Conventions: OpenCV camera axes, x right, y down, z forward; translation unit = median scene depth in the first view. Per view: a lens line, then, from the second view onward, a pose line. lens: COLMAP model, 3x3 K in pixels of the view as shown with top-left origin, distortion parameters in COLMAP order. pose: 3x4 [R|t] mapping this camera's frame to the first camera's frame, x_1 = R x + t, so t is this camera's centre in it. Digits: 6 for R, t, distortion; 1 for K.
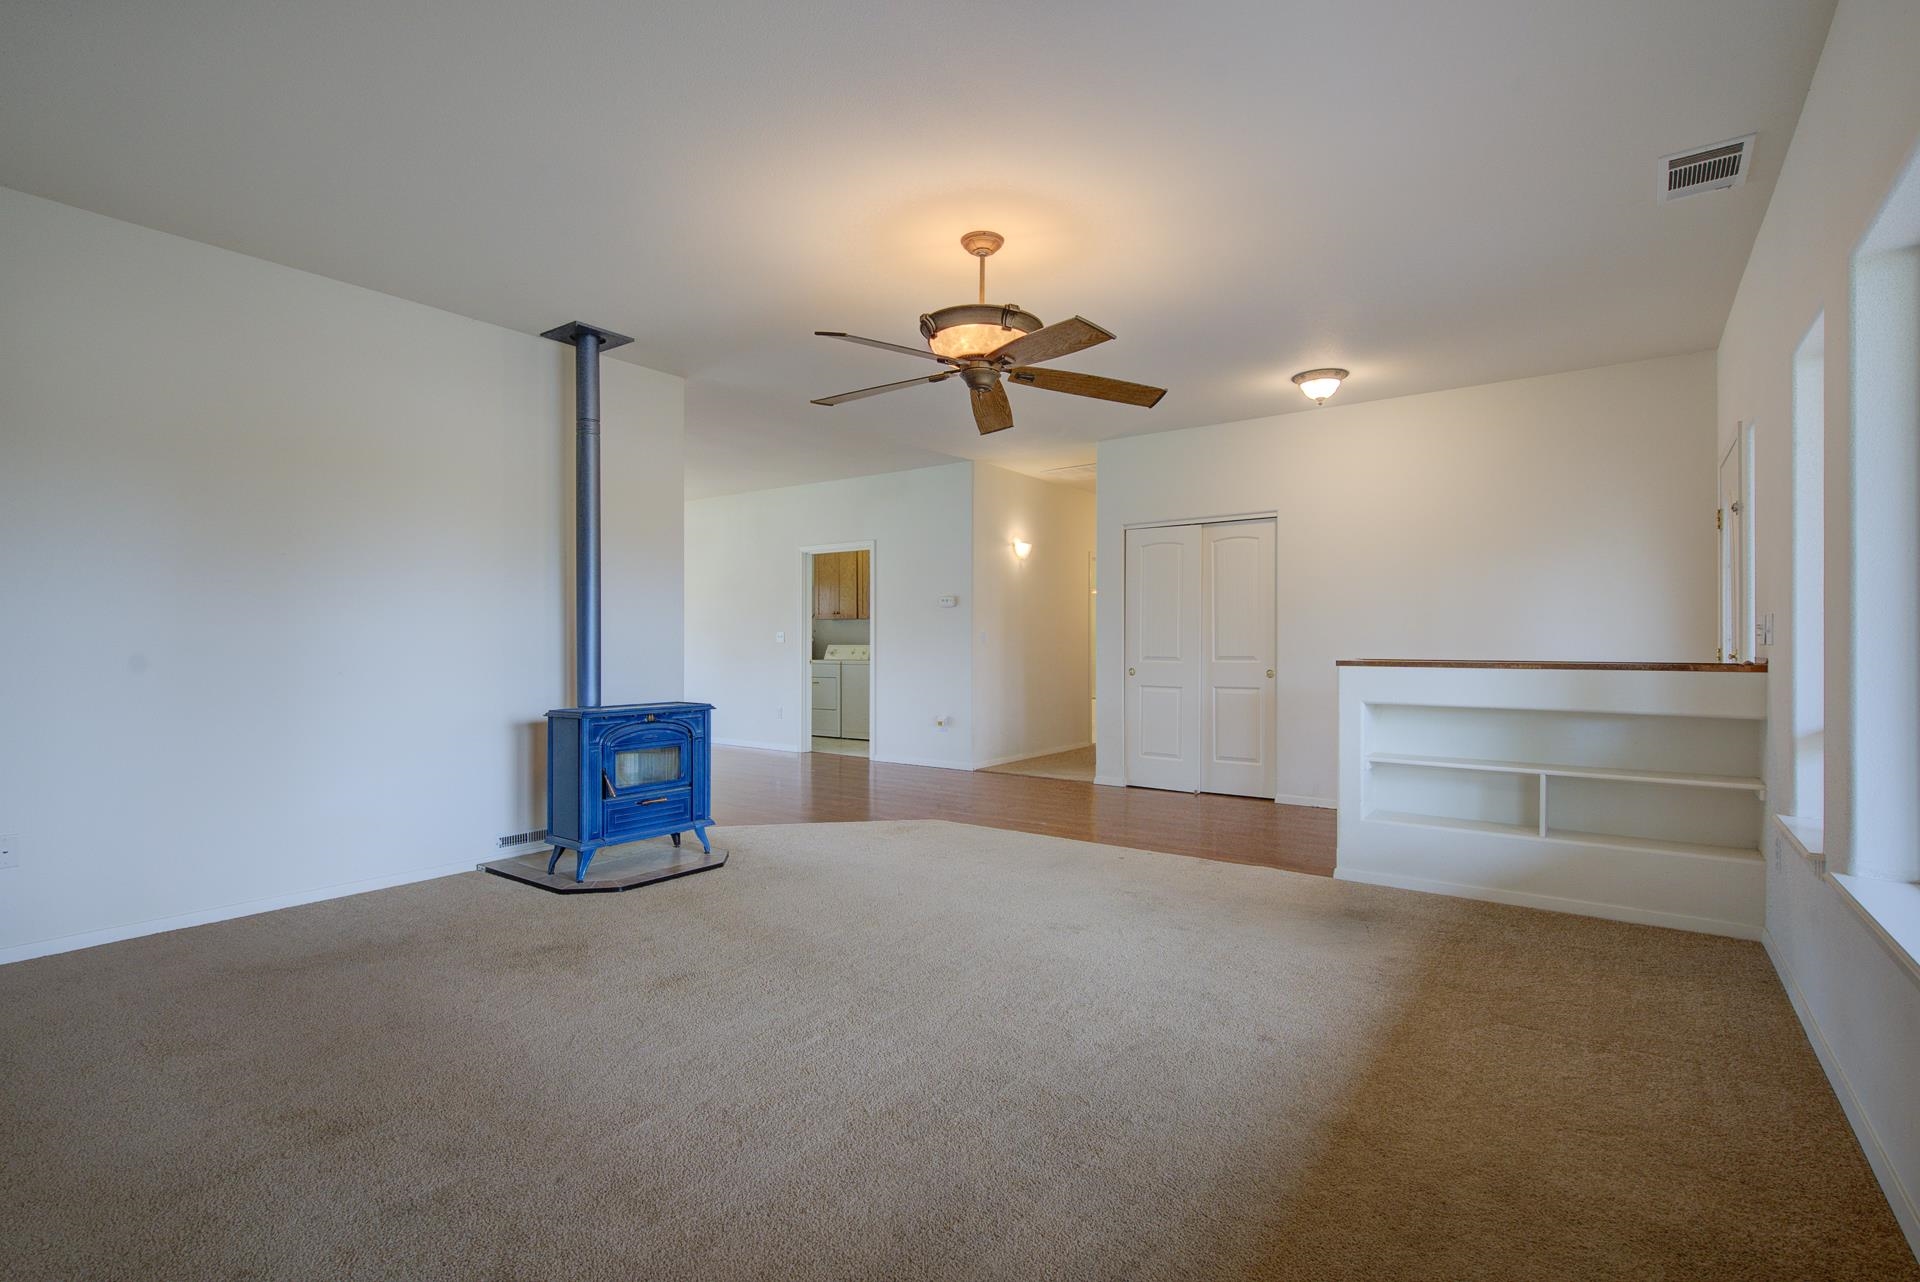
lens RADIAL K [[884.7, 0, 942.4], [0, 884.7, 640.5], [0, 0, 1]] dist [-0.000856, -0.000050]
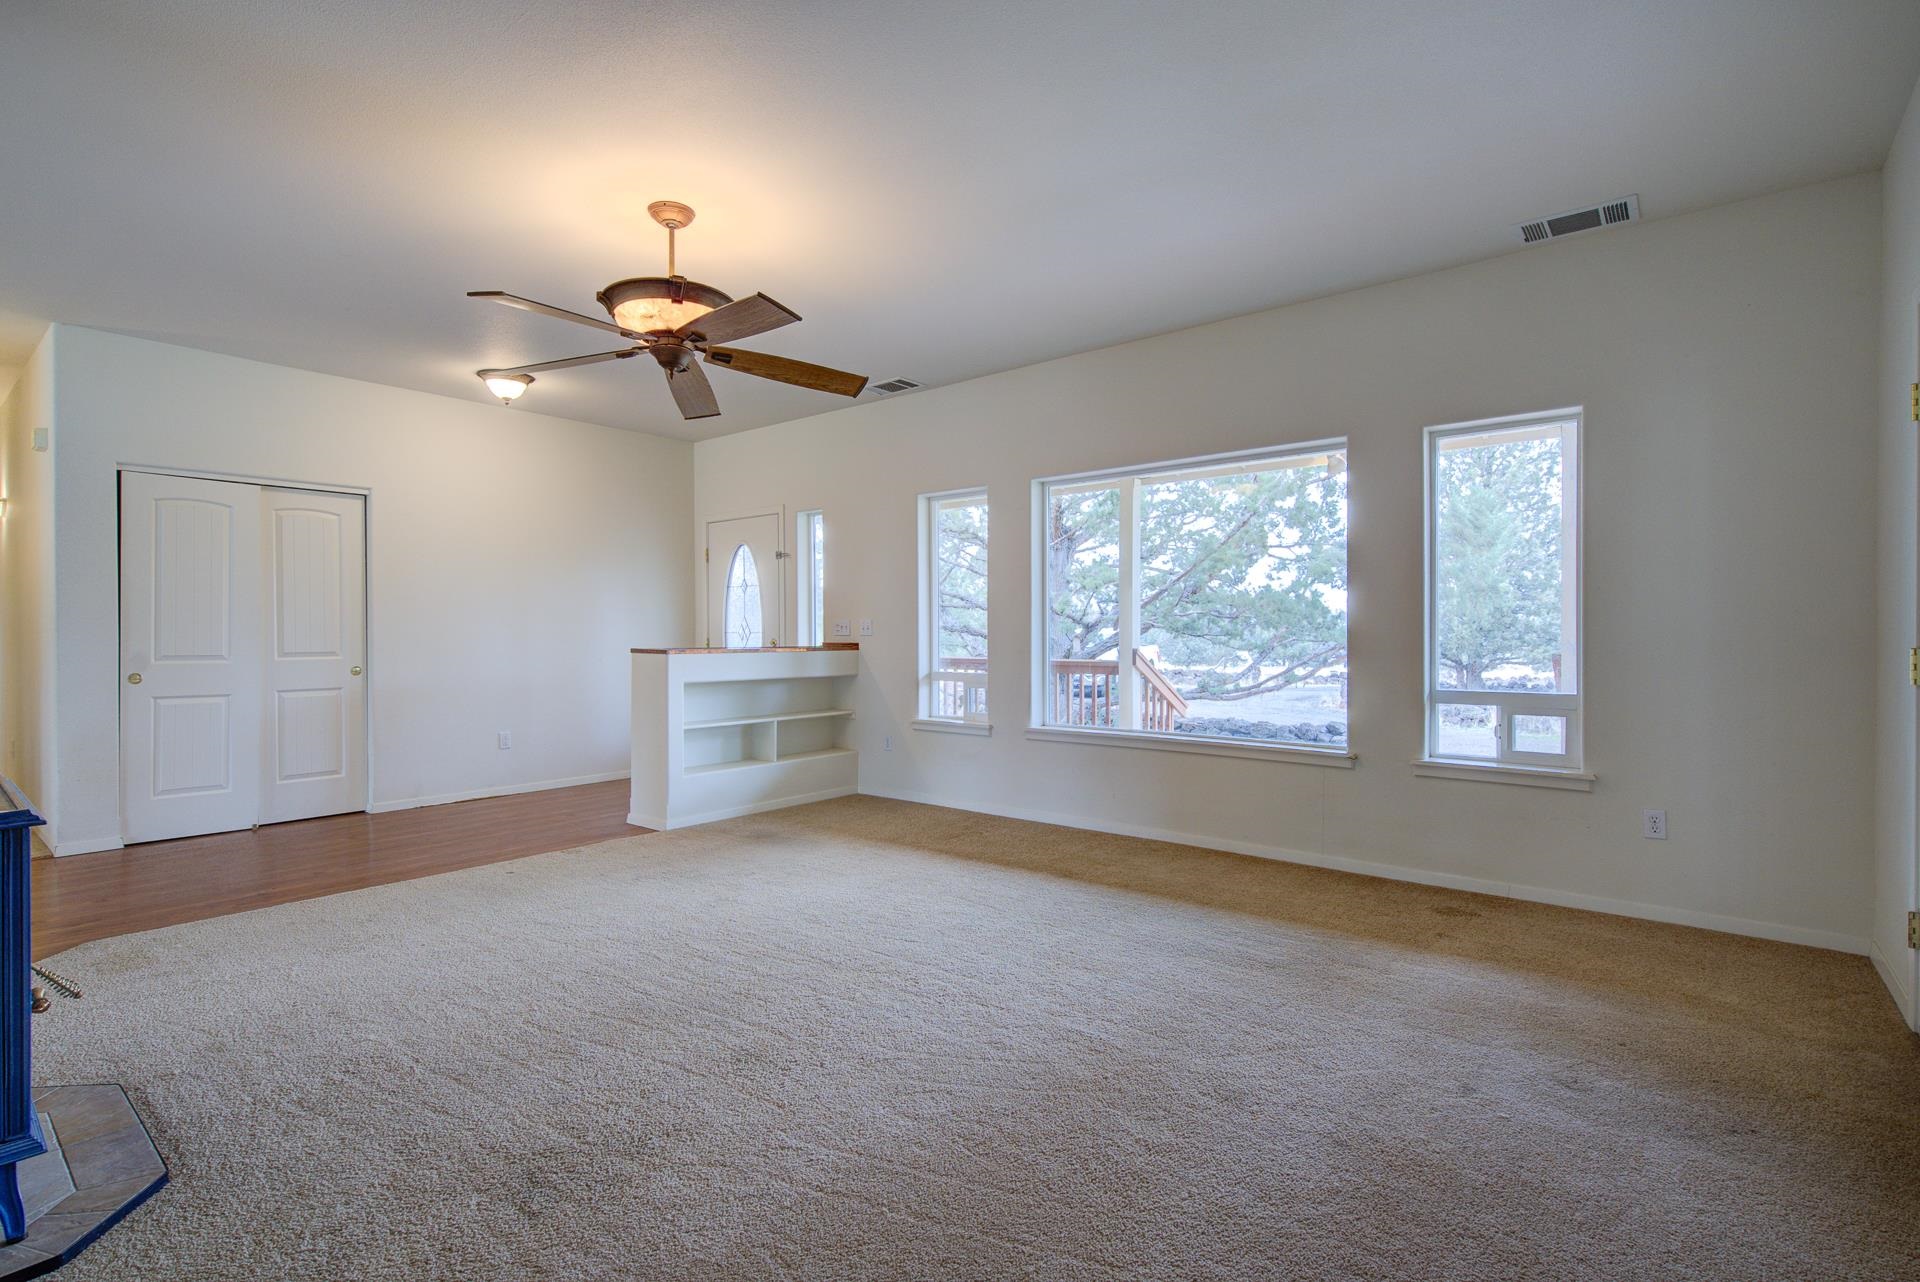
lens RADIAL K [[901.0, 0, 960.2], [0, 901.0, 637.0], [0, 0, 1]] dist [-0.002613, -0.000040]
pose [[0.040101, -0.004846, 0.999184, -0.655204], [-0.000725, 0.999988, 0.004880, -0.001278], [-0.999195, -0.000920, 0.040097, 0.467572]]
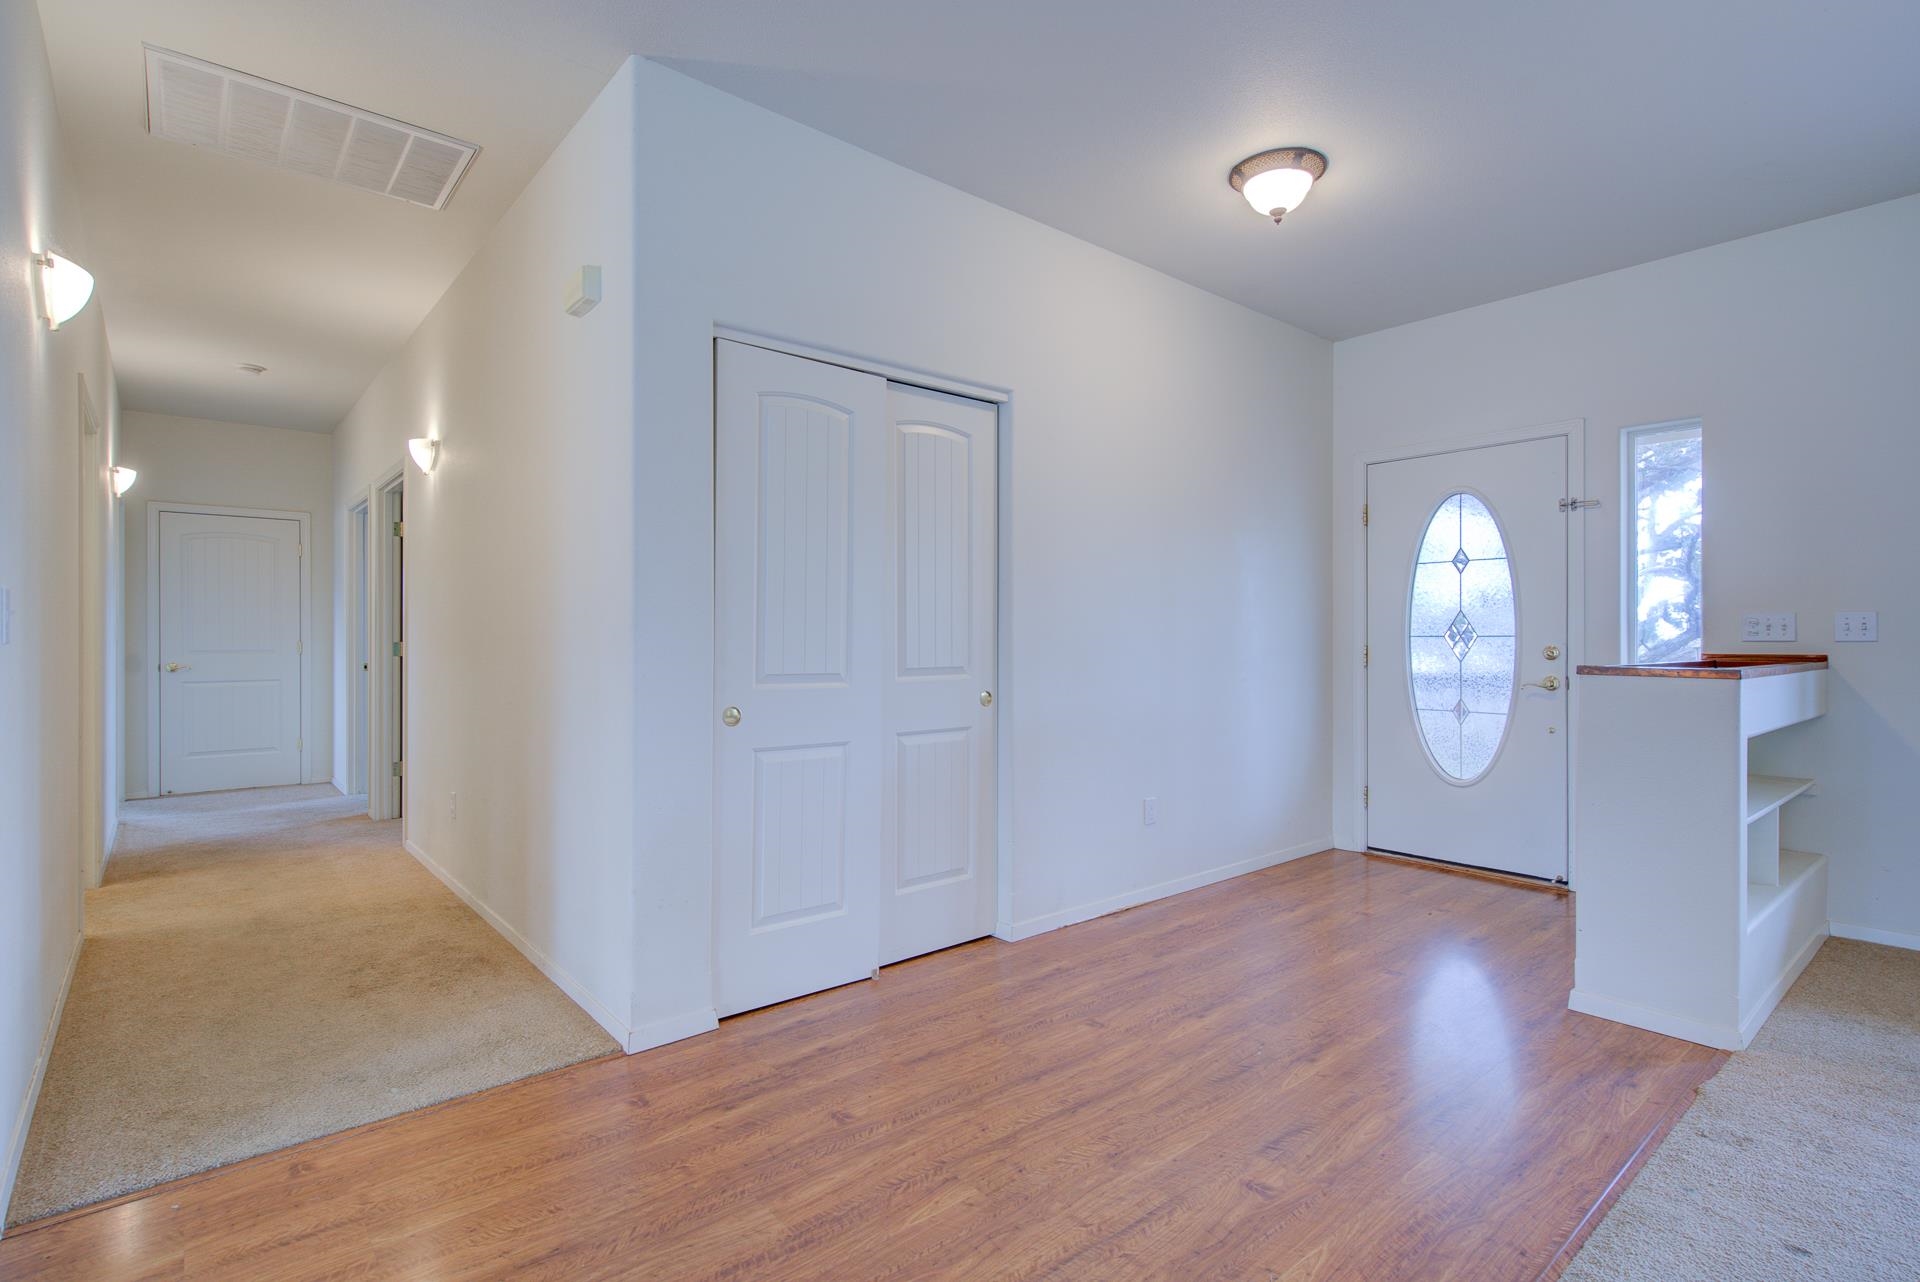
lens RADIAL K [[937.7, 0, 960.0], [0, 937.7, 641.0], [0, 0, 1]] dist [-0.018868, -0.000190]
pose [[0.220939, -0.002000, 0.975286, -0.222633], [-0.003532, 0.999990, 0.002851, 0.002605], [-0.975281, -0.004074, 0.220930, 1.160629]]
